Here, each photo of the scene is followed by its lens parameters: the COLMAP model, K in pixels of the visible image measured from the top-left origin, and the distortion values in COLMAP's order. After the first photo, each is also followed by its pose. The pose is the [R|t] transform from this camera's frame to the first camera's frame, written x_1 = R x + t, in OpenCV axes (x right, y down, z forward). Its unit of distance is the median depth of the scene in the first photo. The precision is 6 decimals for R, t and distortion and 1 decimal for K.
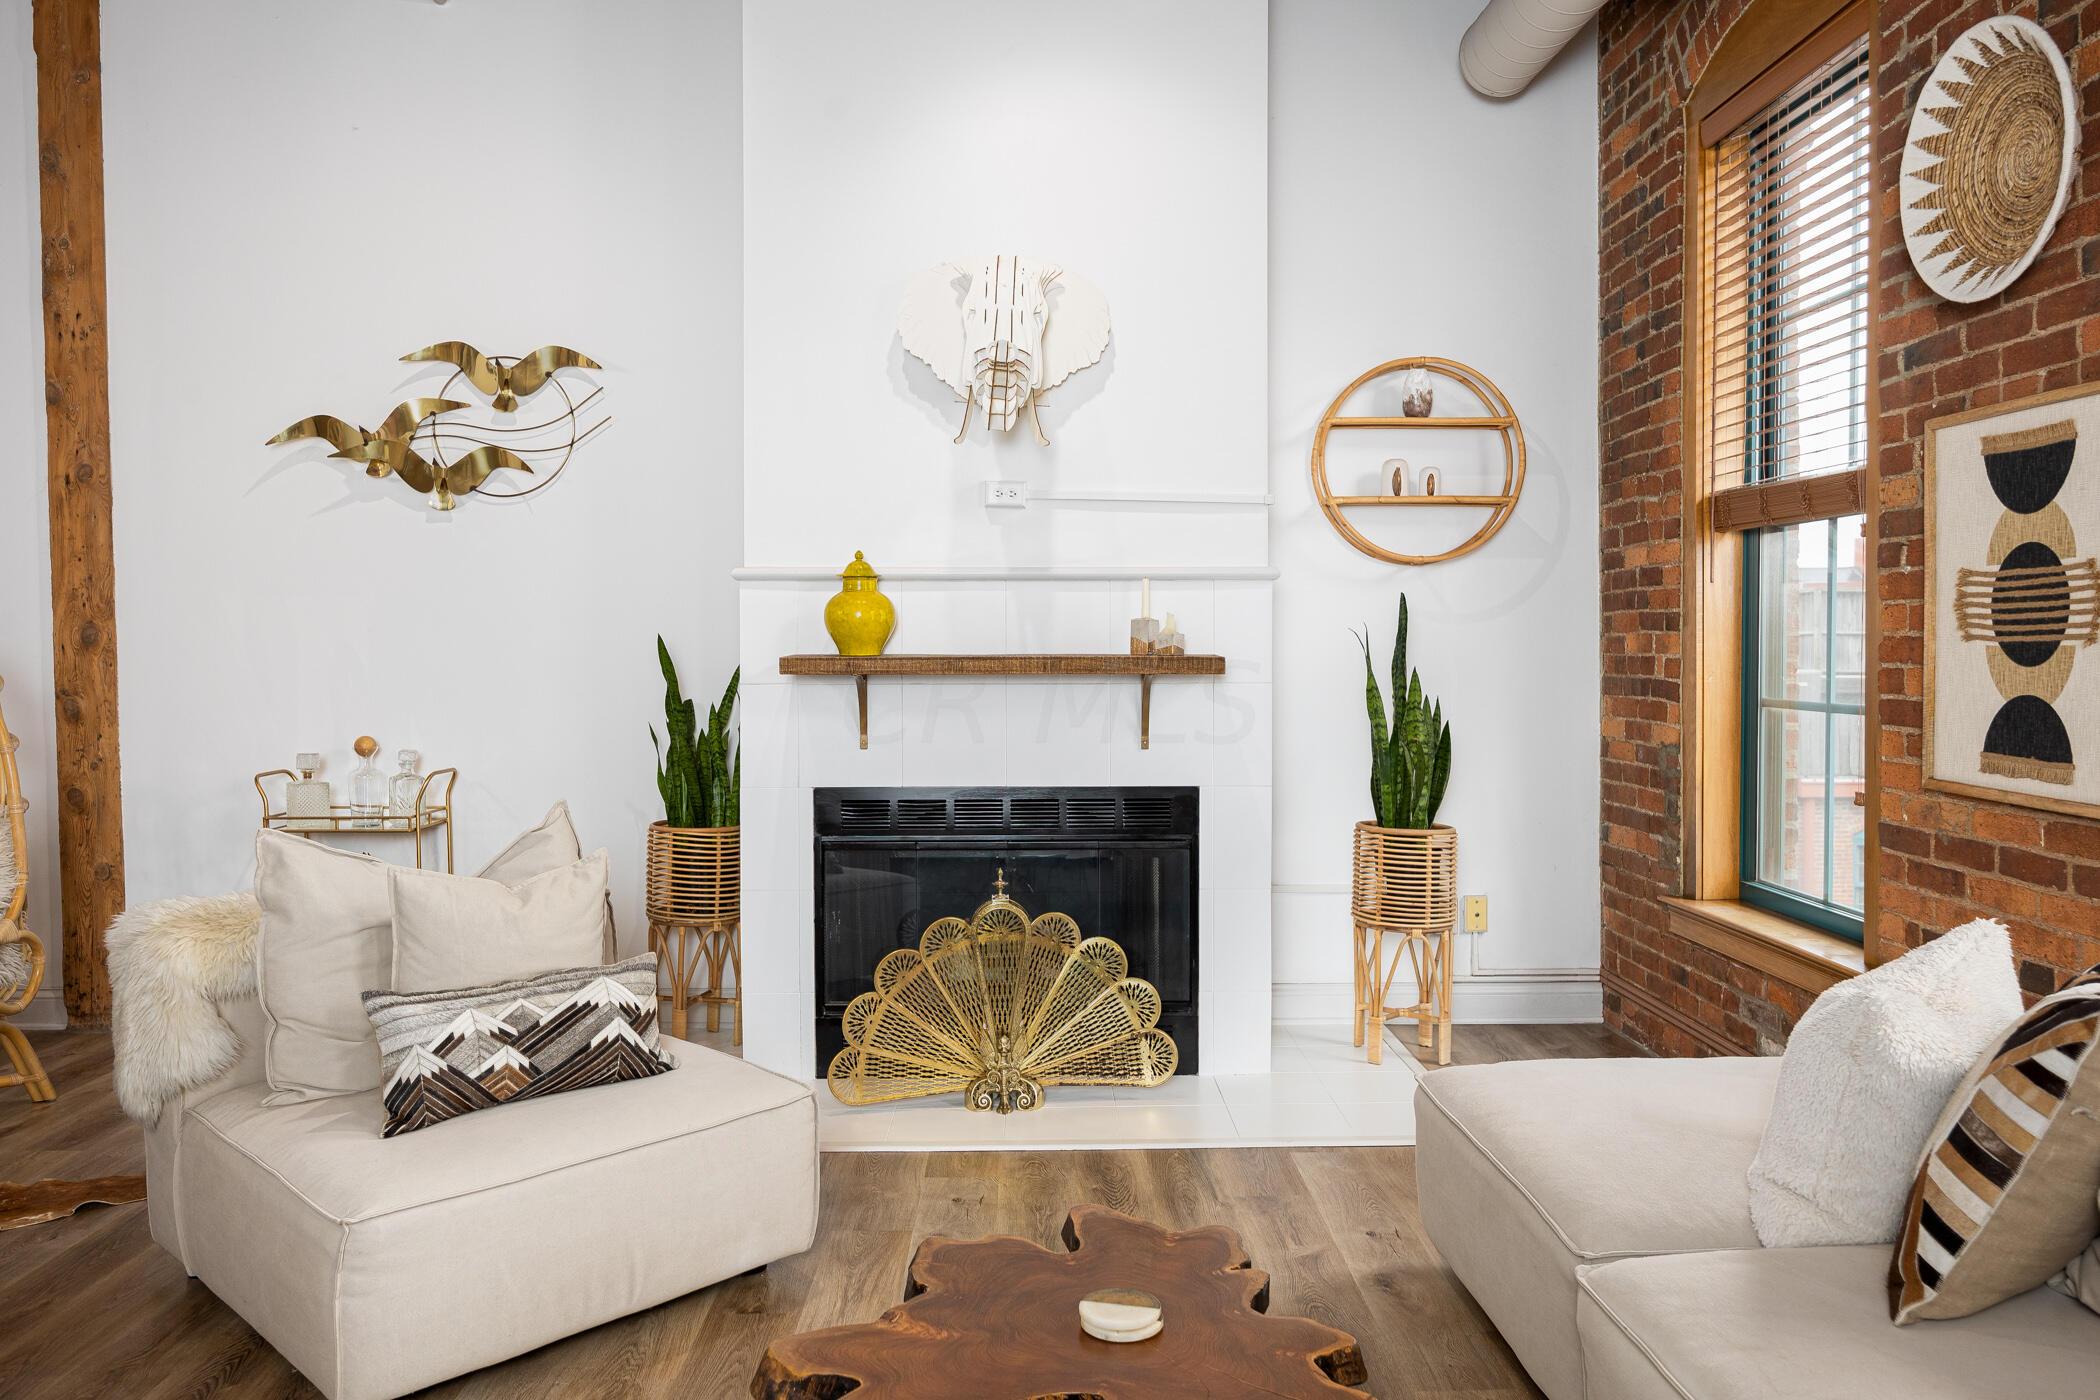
lens RADIAL K [[1512.8, 0, 1045.6], [0, 1512.8, 697.1], [0, 0, 1]] dist [-0.012994, 0.010065]
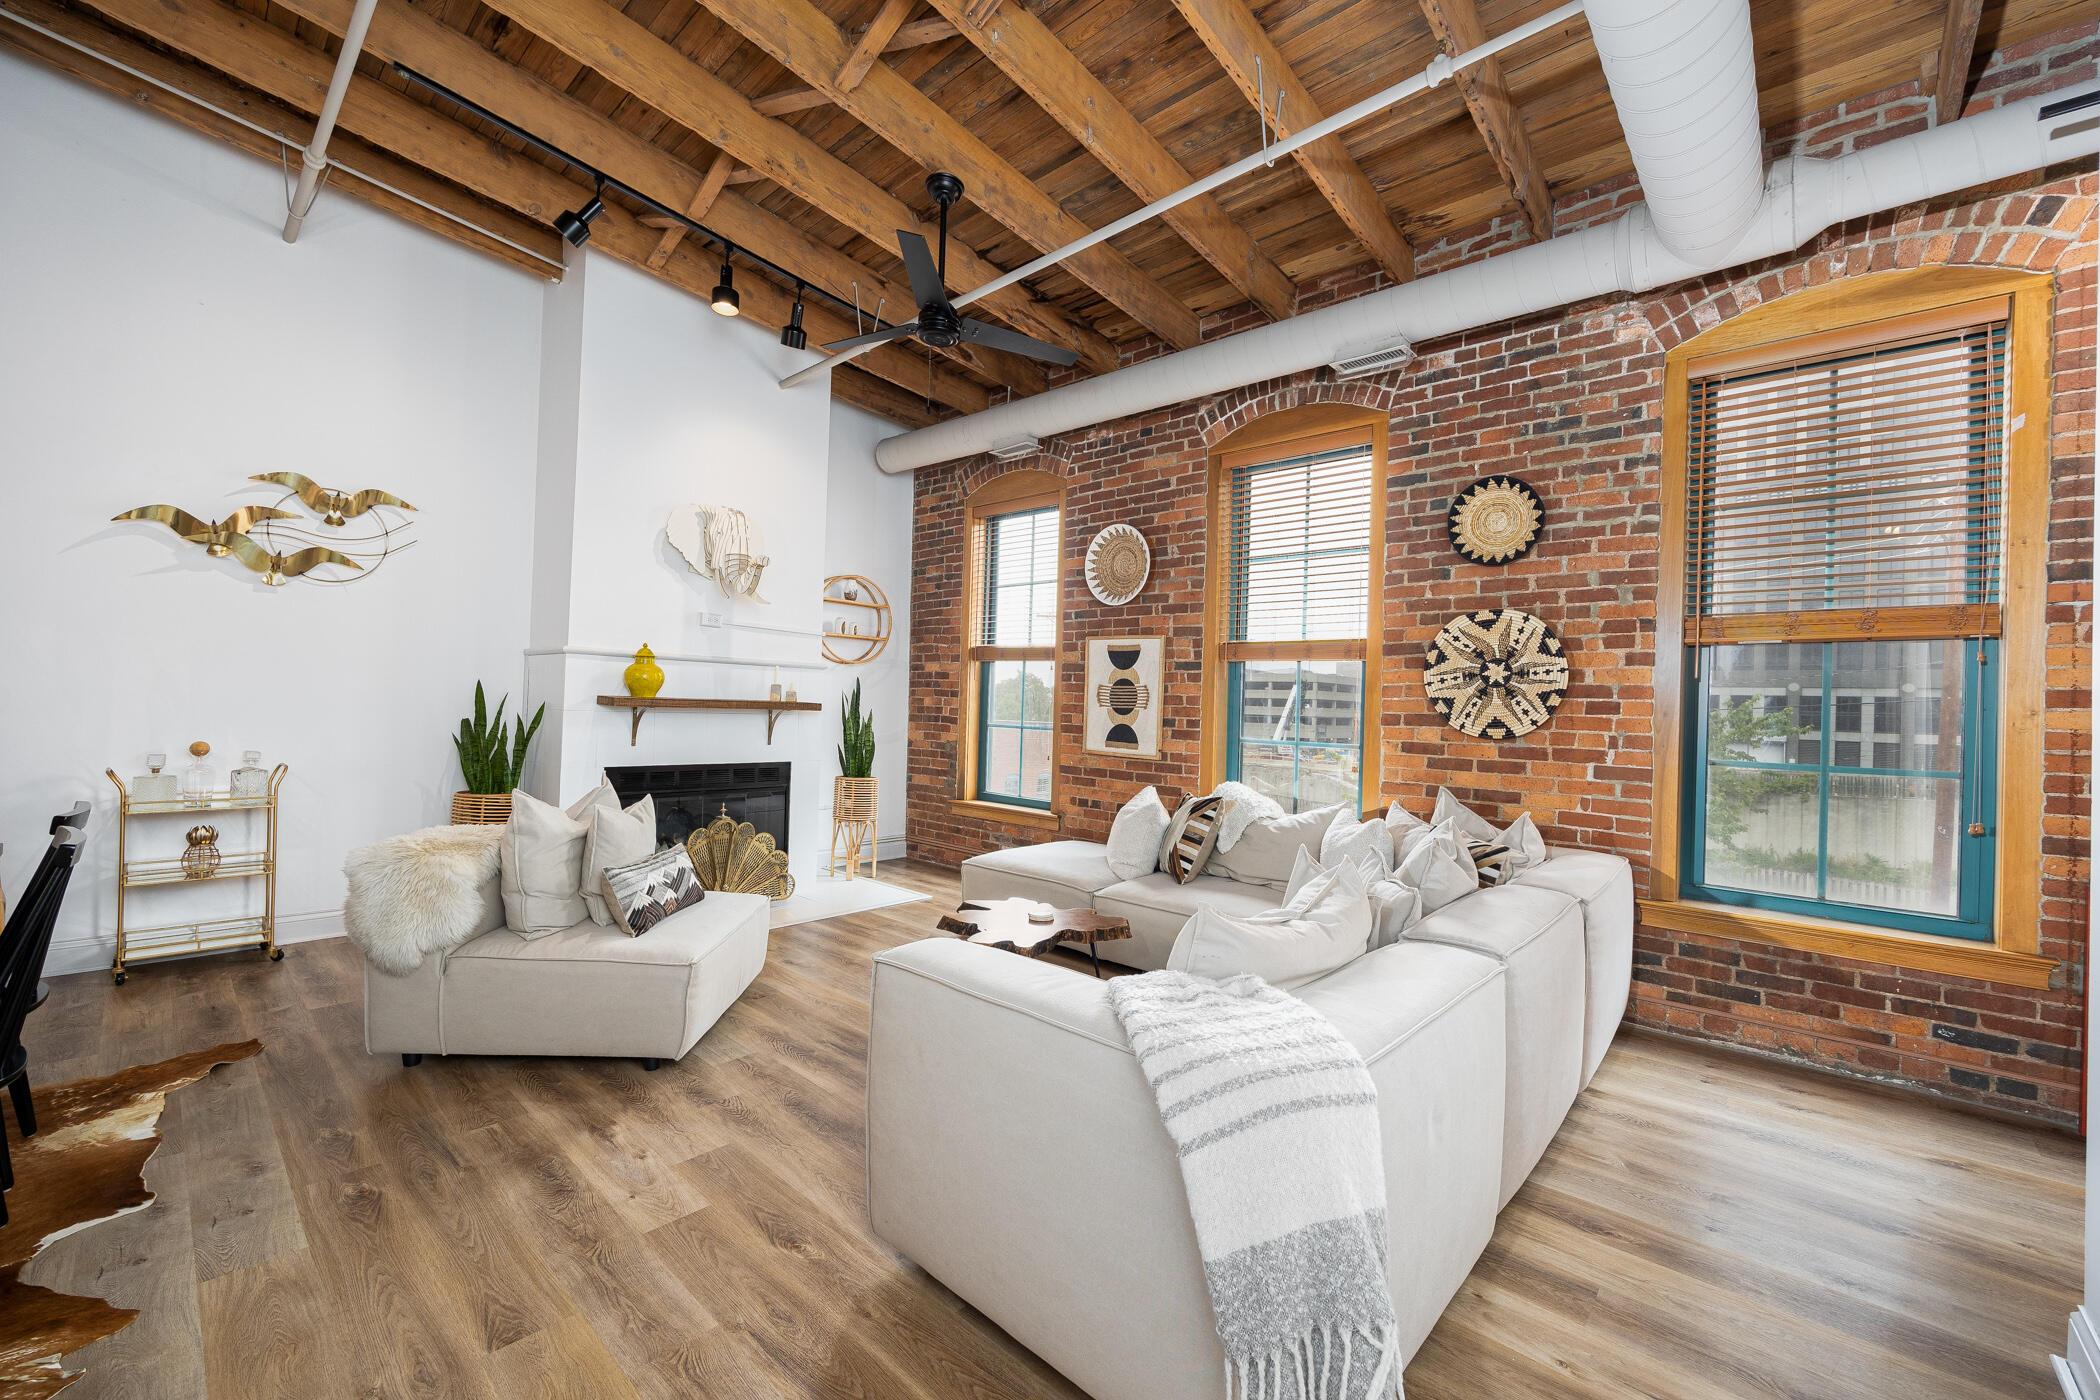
lens RADIAL K [[835.1, 0, 1042.4], [0, 835.1, 699.9], [0, 0, 1]] dist [-0.003568, -0.000943]
pose [[0.682905, 0.029527, 0.729910, -0.542592], [-0.010665, 0.999479, -0.030454, 0.002825], [-0.730429, 0.013012, 0.682864, -0.094207]]
